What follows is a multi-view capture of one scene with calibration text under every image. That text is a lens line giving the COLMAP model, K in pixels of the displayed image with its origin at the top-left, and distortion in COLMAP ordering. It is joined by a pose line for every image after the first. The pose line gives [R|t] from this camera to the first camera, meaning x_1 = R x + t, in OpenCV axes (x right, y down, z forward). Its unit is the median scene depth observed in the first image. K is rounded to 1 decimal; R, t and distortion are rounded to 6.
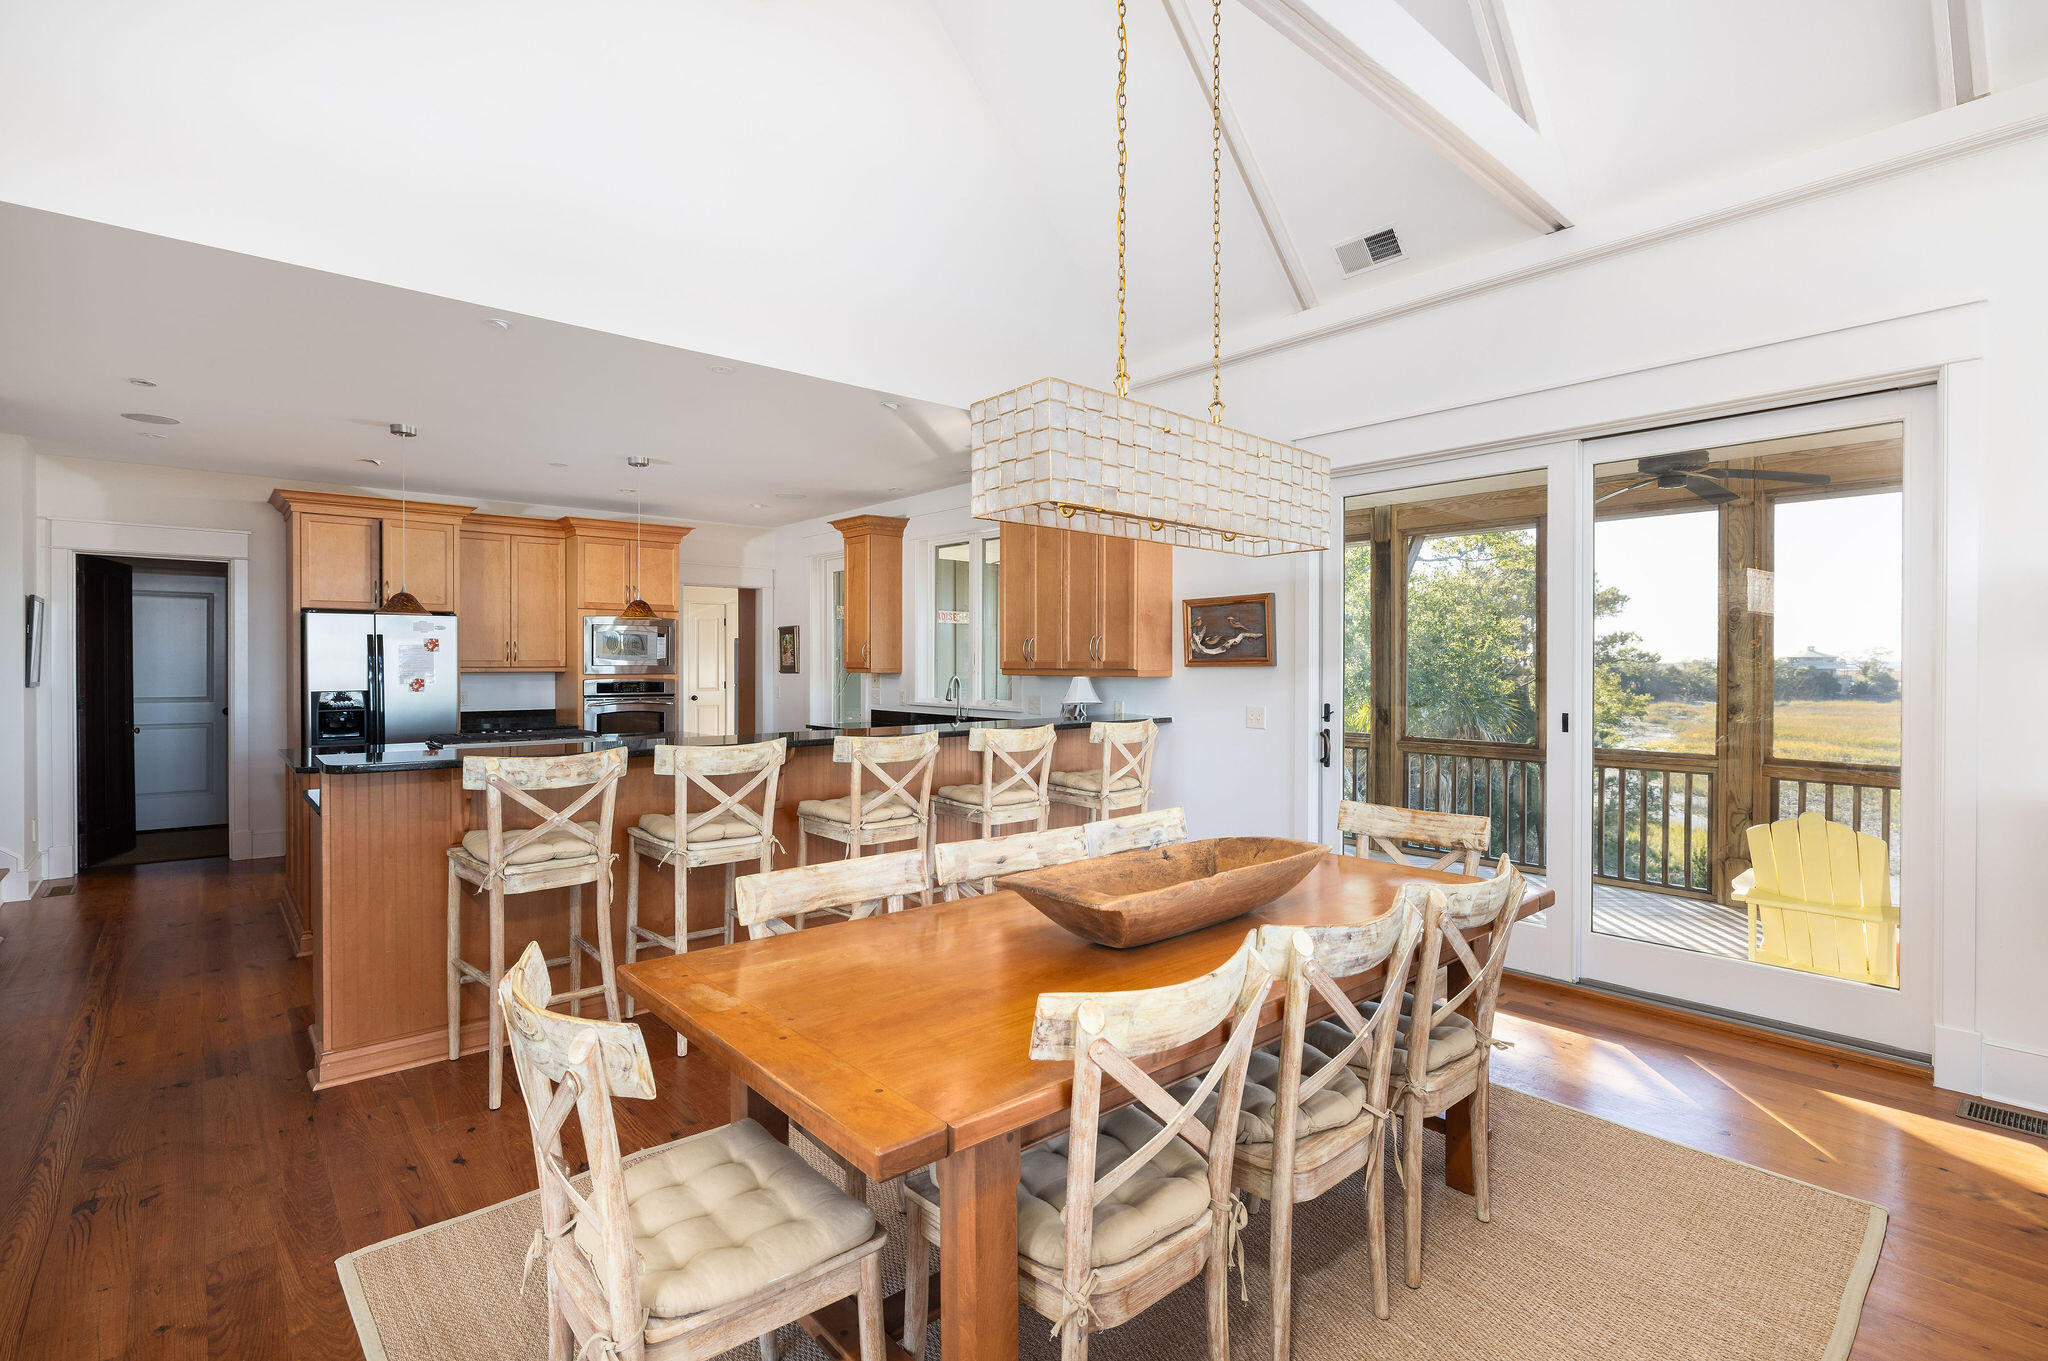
lens RADIAL K [[1009.6, 0, 1058.5], [0, 1009.6, 670.6], [0, 0, 1]] dist [-0.004382, -0.002159]
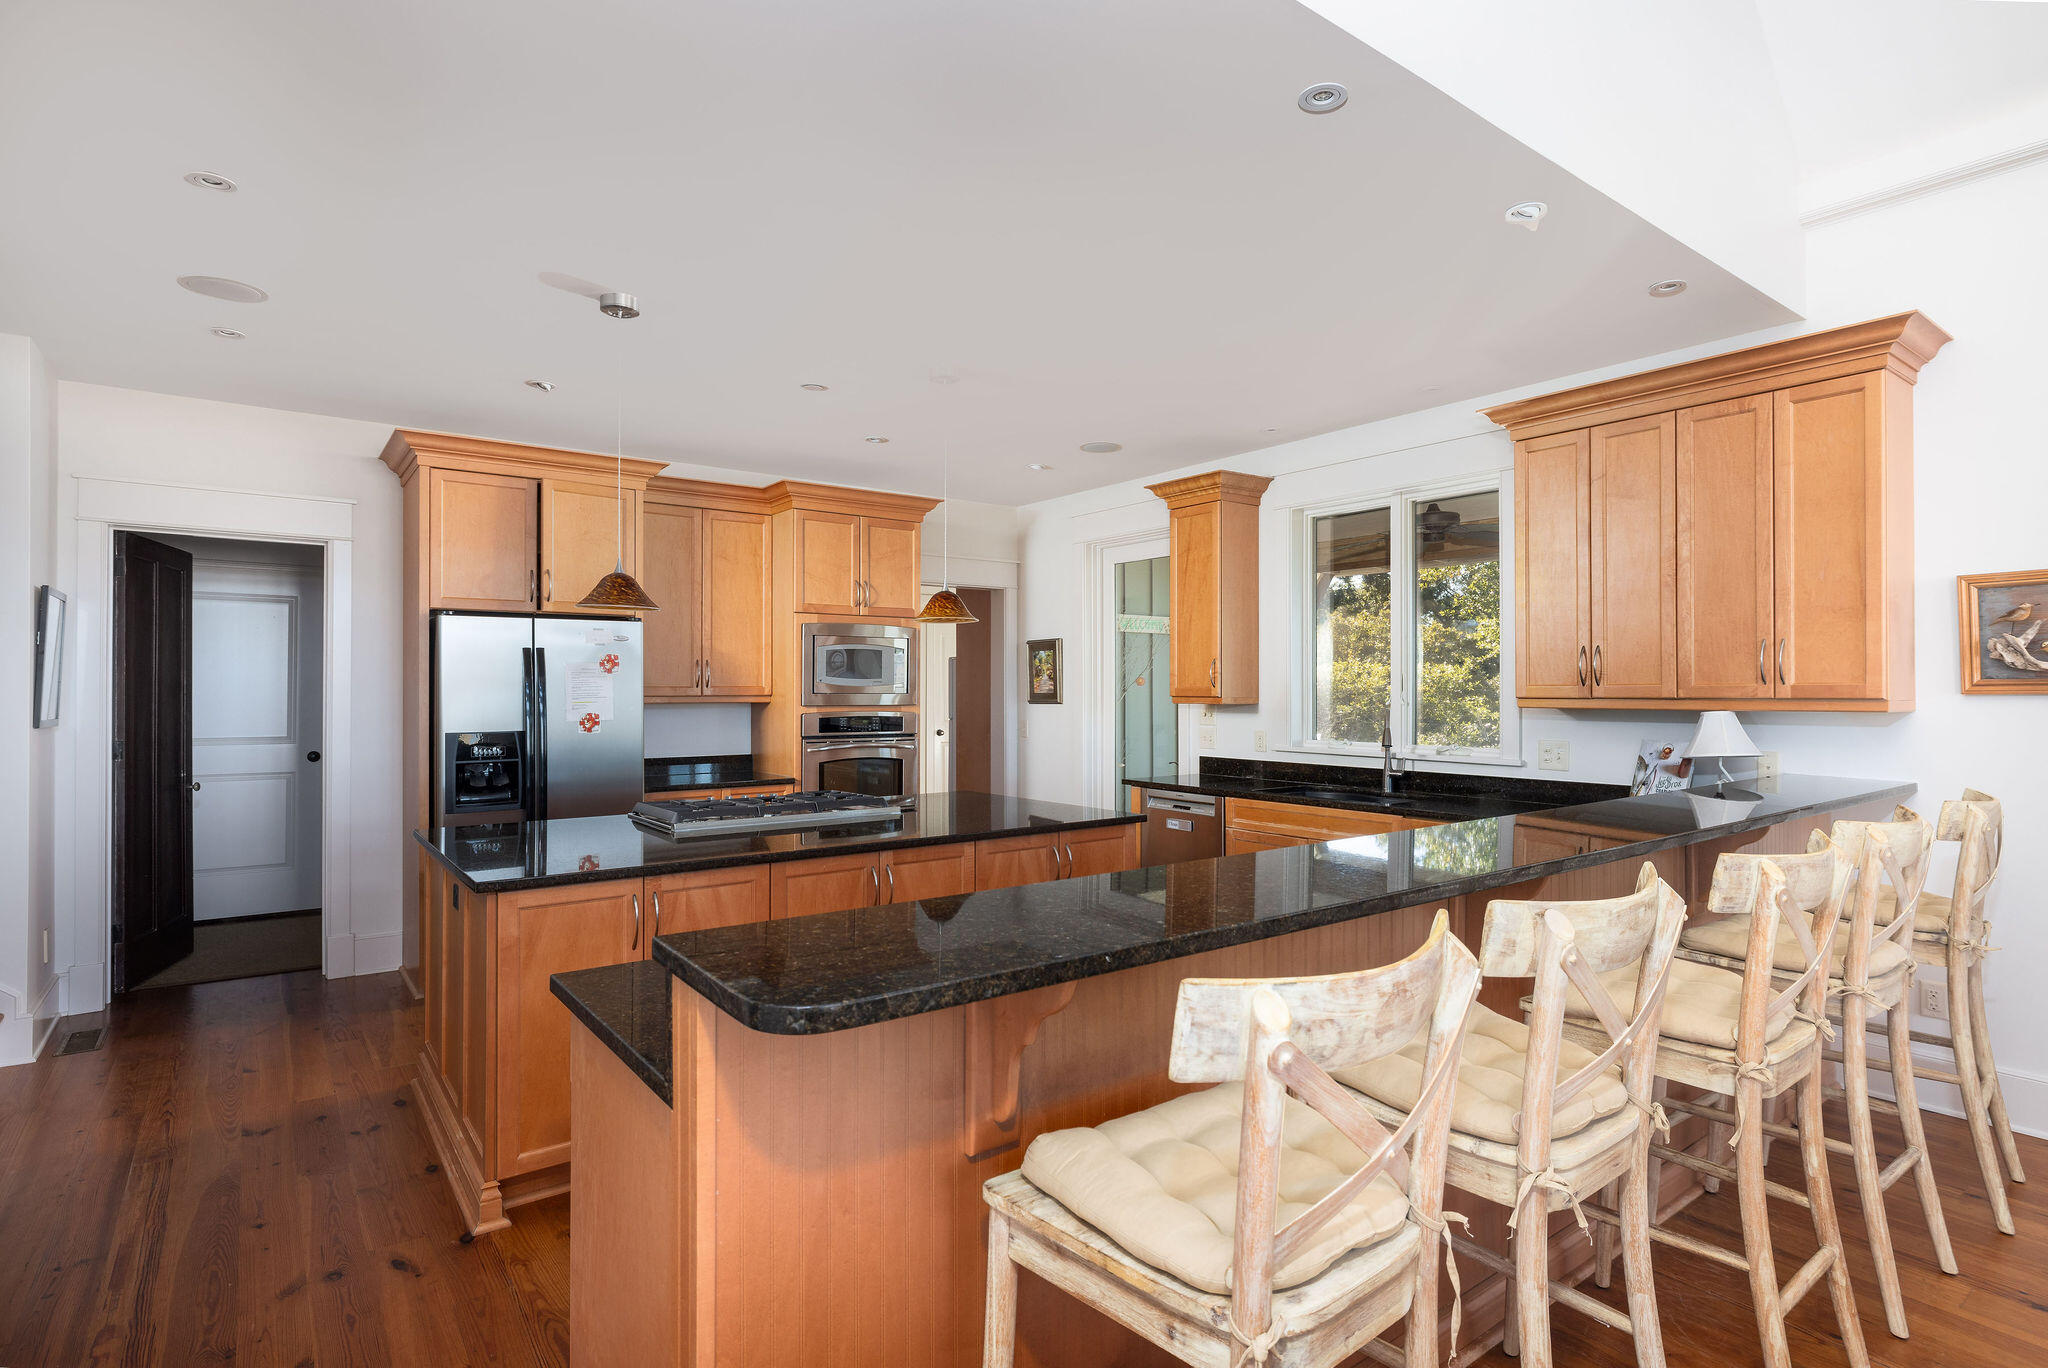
lens RADIAL K [[1009.6, 0, 1014.2], [0, 1009.6, 683.7], [0, 0, 1]] dist [-0.004382, -0.002159]
pose [[0.998083, -0.002034, -0.061857, -0.308278], [0.001147, 0.999896, -0.014367, -0.001657], [0.061880, 0.014269, 0.997982, 0.337671]]
